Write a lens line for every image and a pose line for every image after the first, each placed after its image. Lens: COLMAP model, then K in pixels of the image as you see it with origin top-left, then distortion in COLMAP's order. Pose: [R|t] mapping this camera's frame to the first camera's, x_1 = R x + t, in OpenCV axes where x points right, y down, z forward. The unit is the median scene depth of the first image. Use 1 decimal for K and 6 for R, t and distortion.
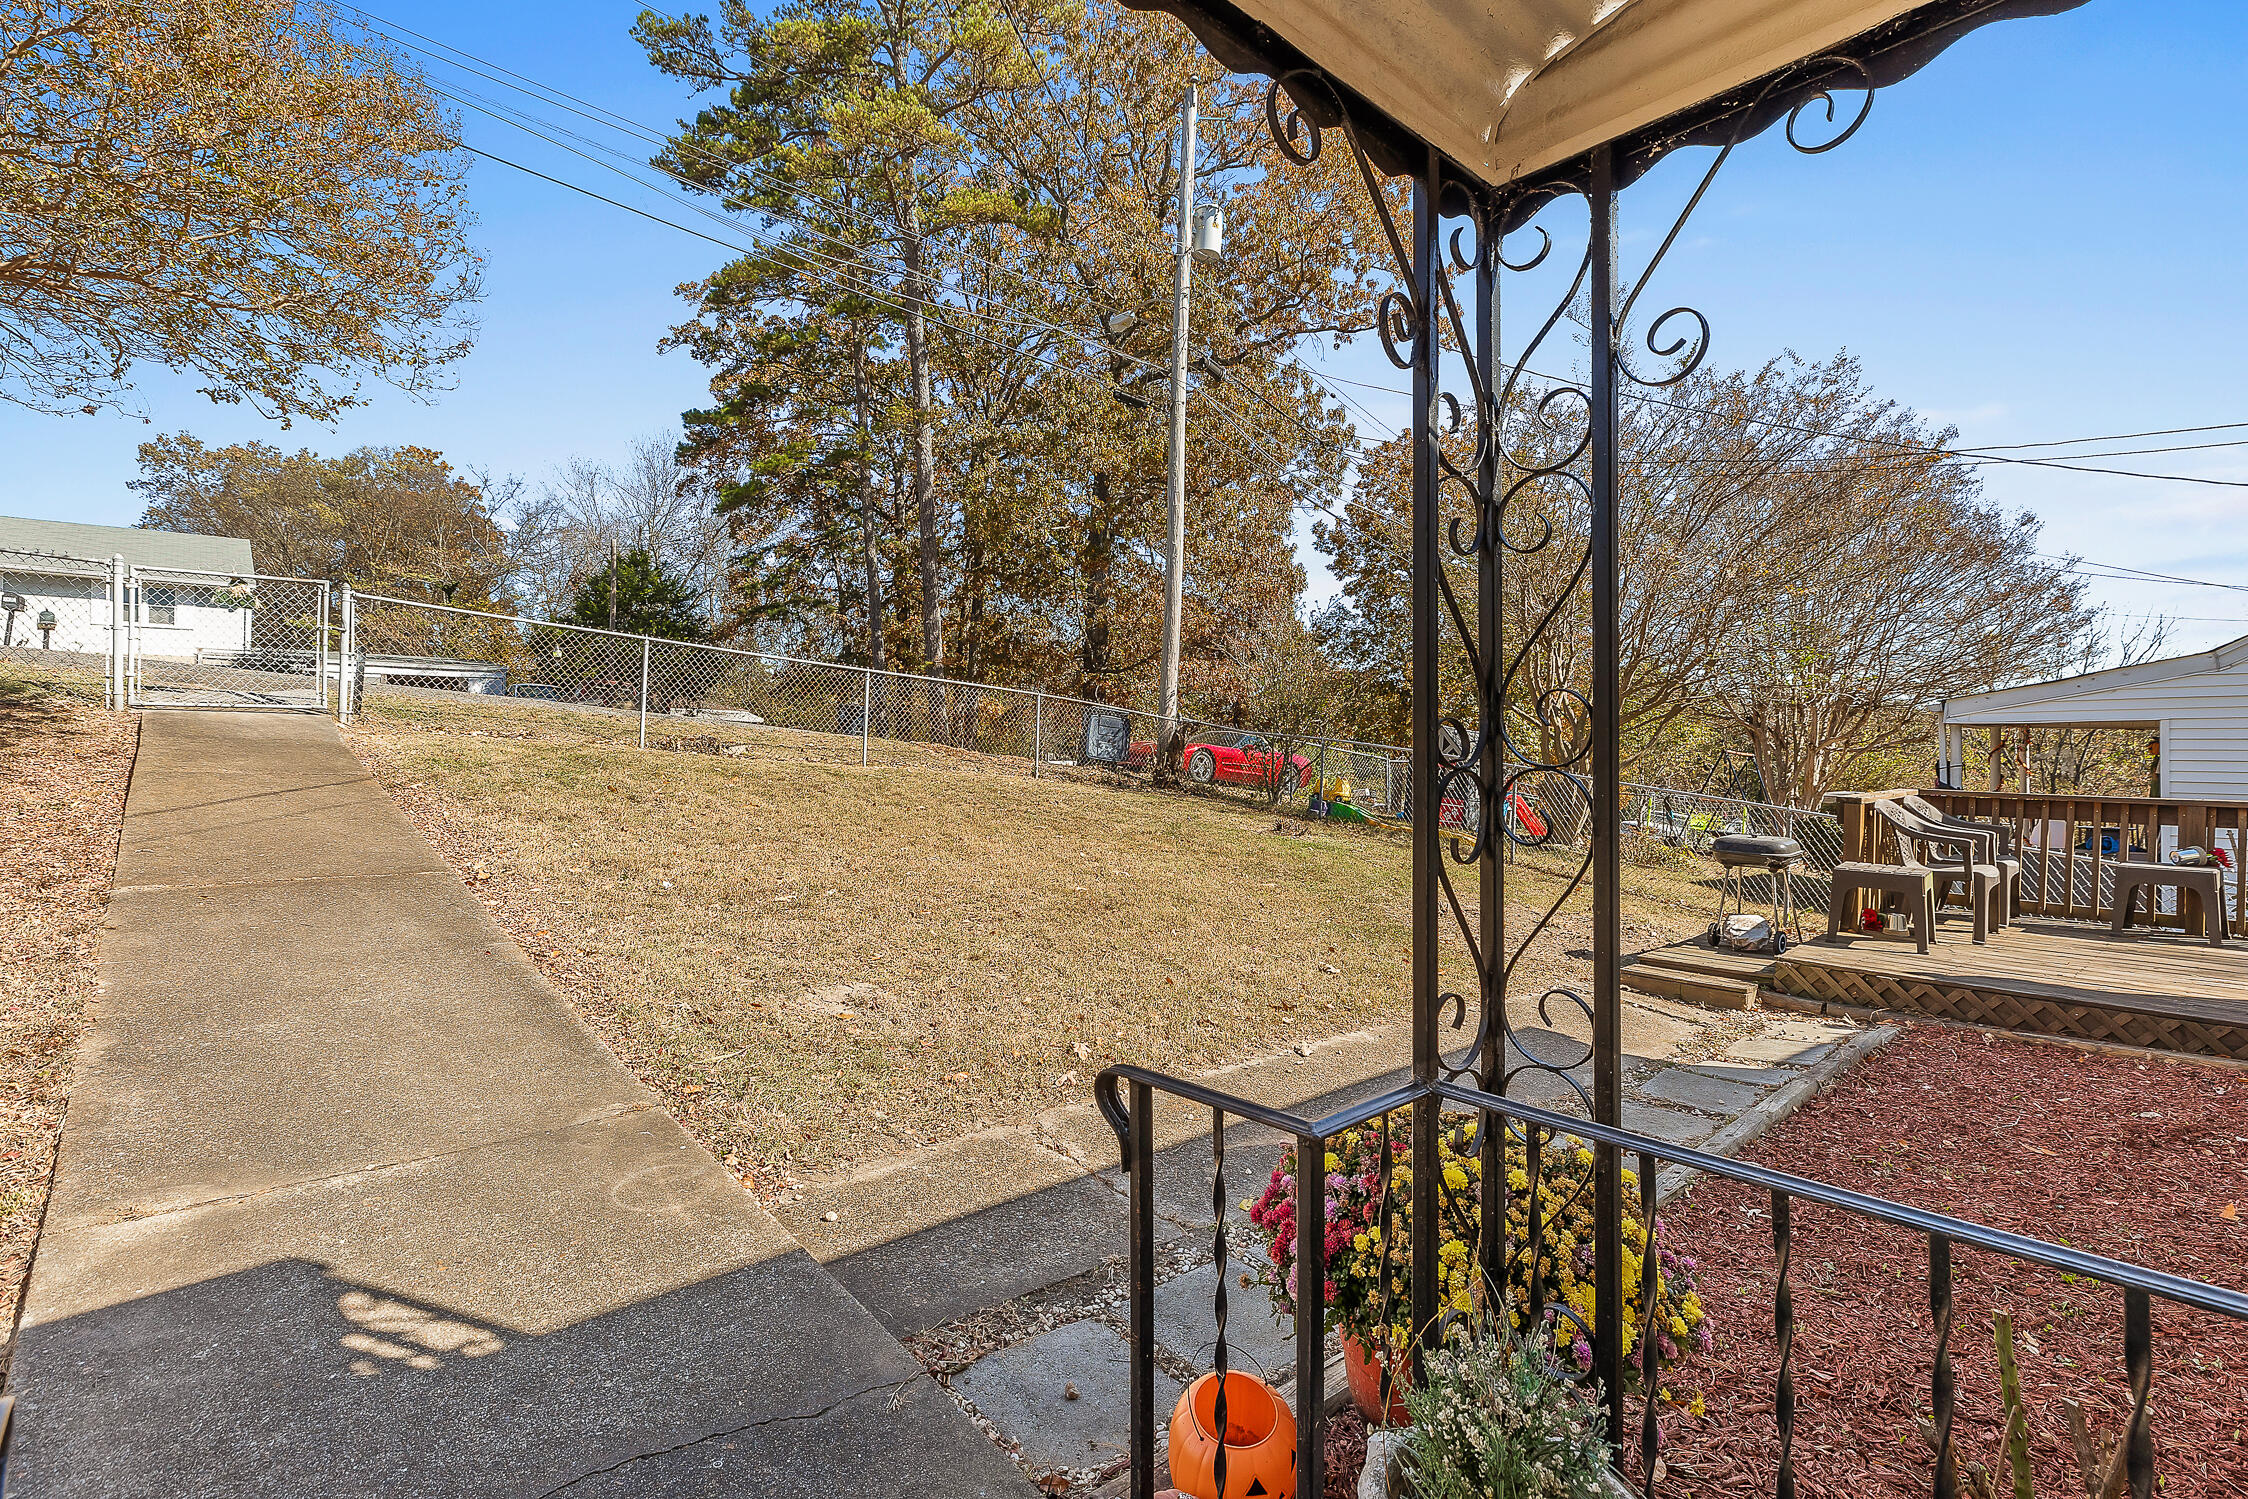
lens RADIAL K [[1015.3, 0, 1125.2], [0, 1015.3, 745.2], [0, 0, 1]] dist [0.000594, -0.000004]
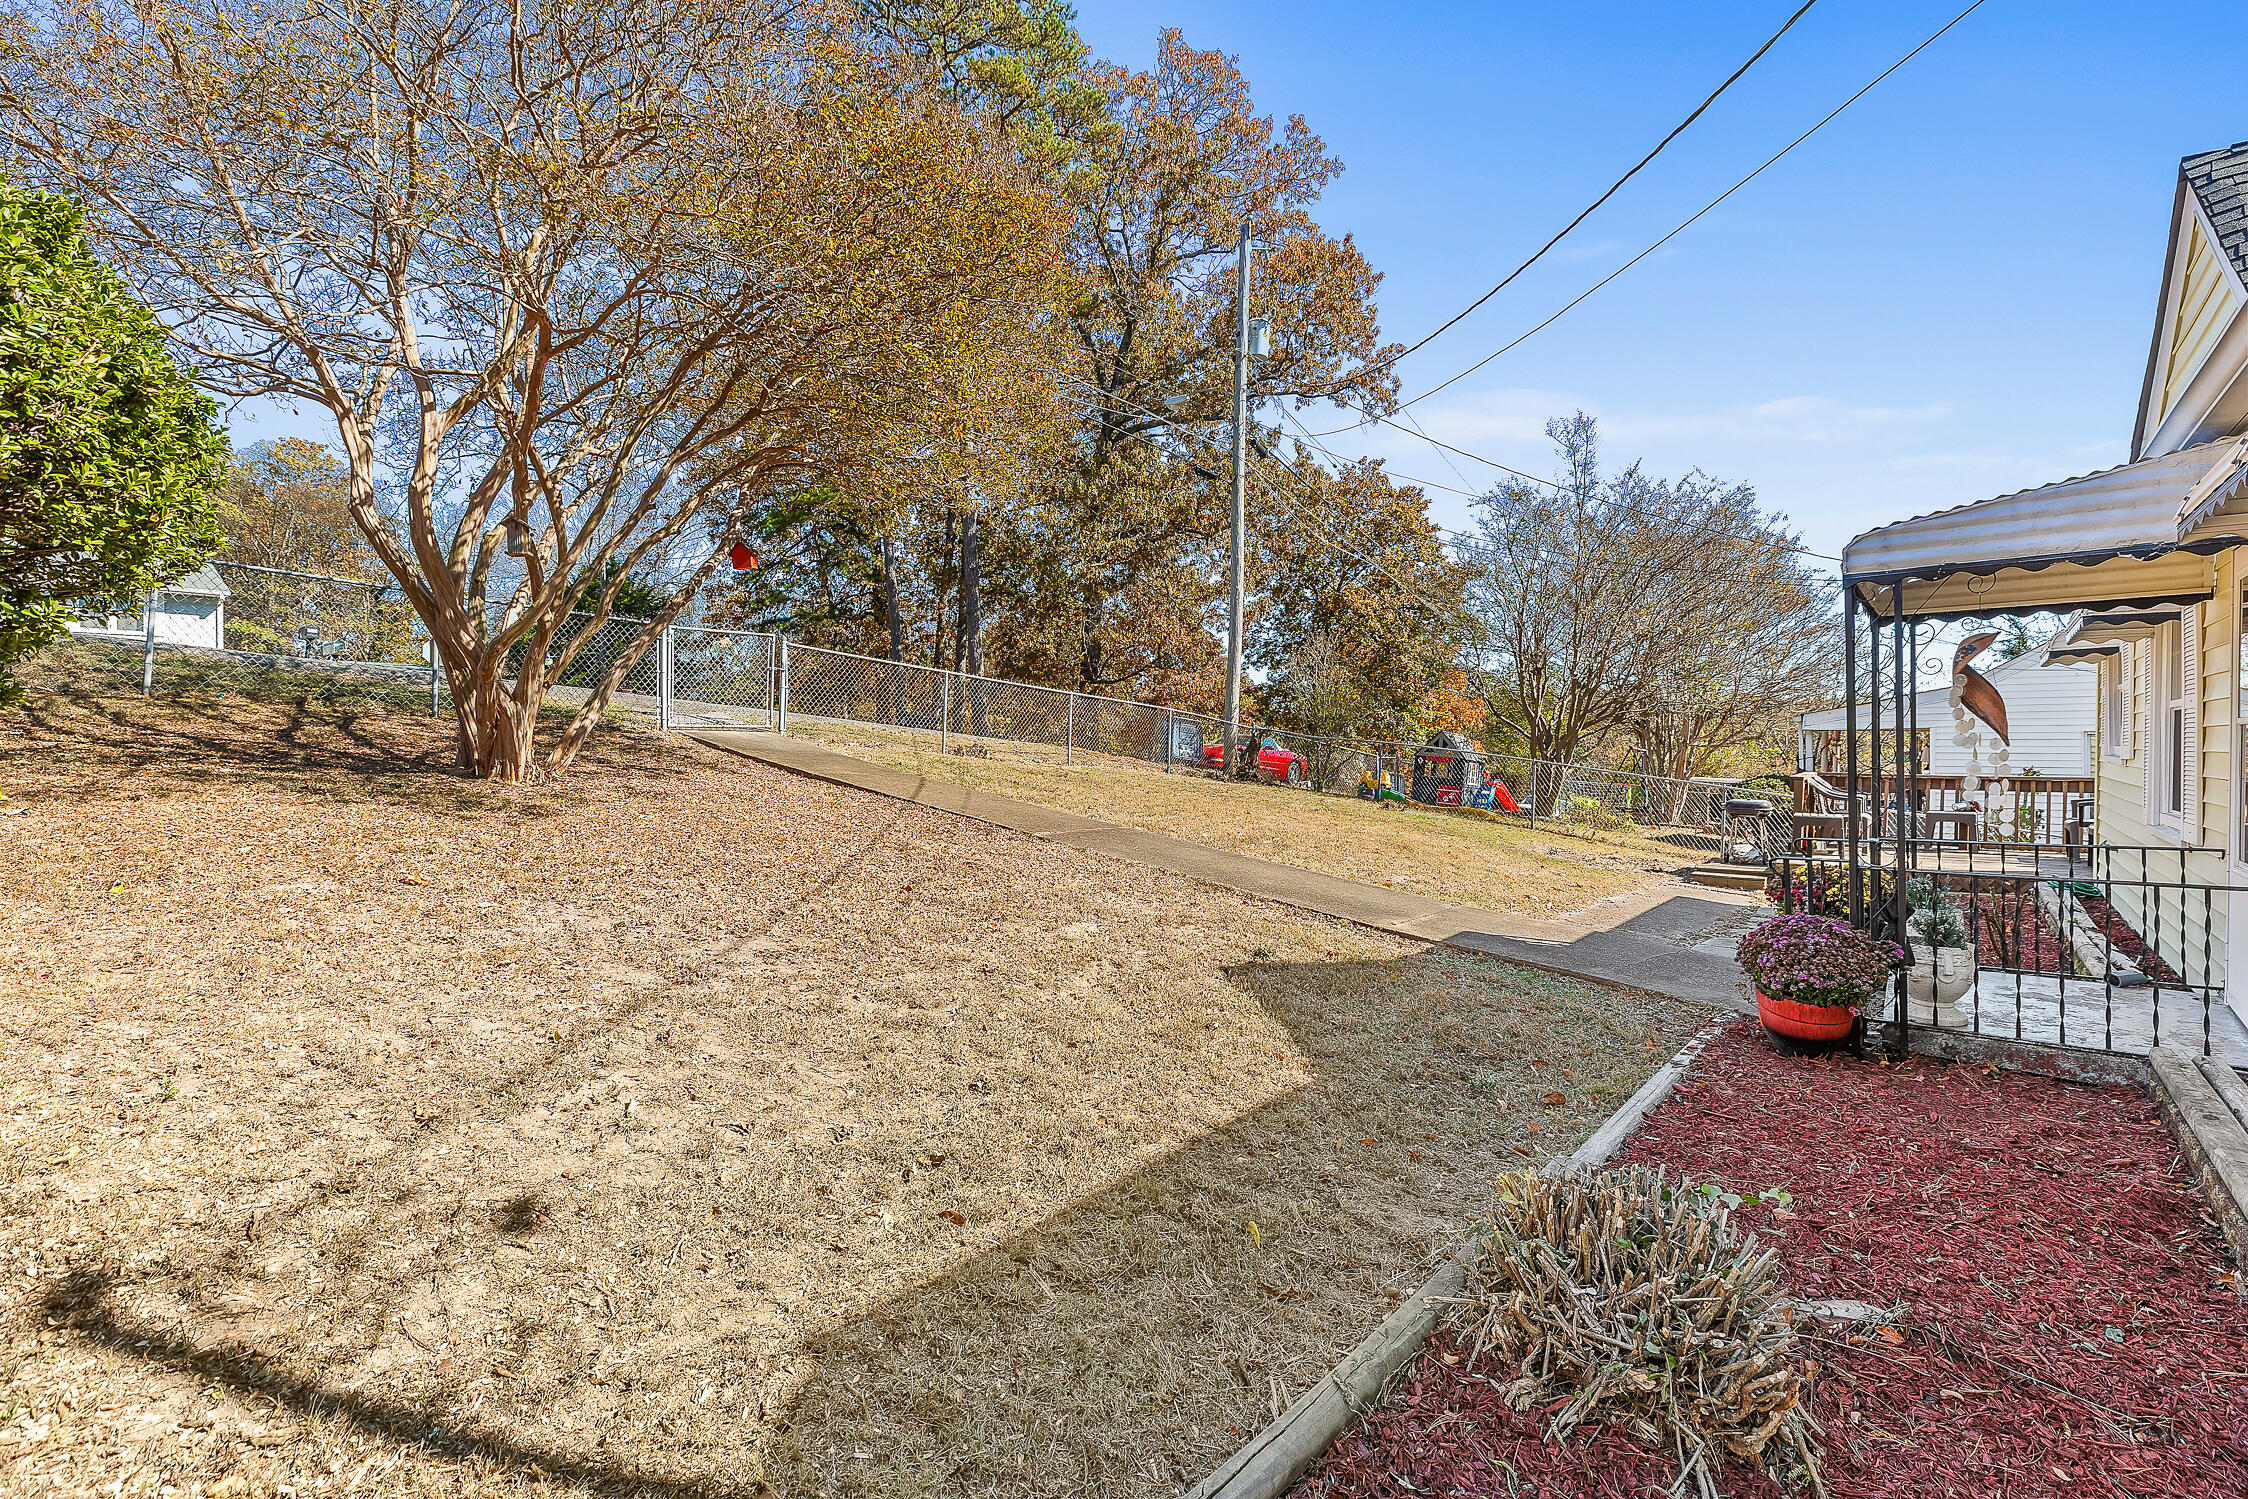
lens RADIAL K [[1015.3, 0, 1122.2], [0, 1015.3, 755.2], [0, 0, 1]] dist [0.000594, -0.000004]
pose [[0.987498, -0.010732, 0.157266, -0.305492], [0.008968, 0.999889, 0.011918, -0.006286], [-0.157376, -0.010359, 0.987484, -0.236073]]
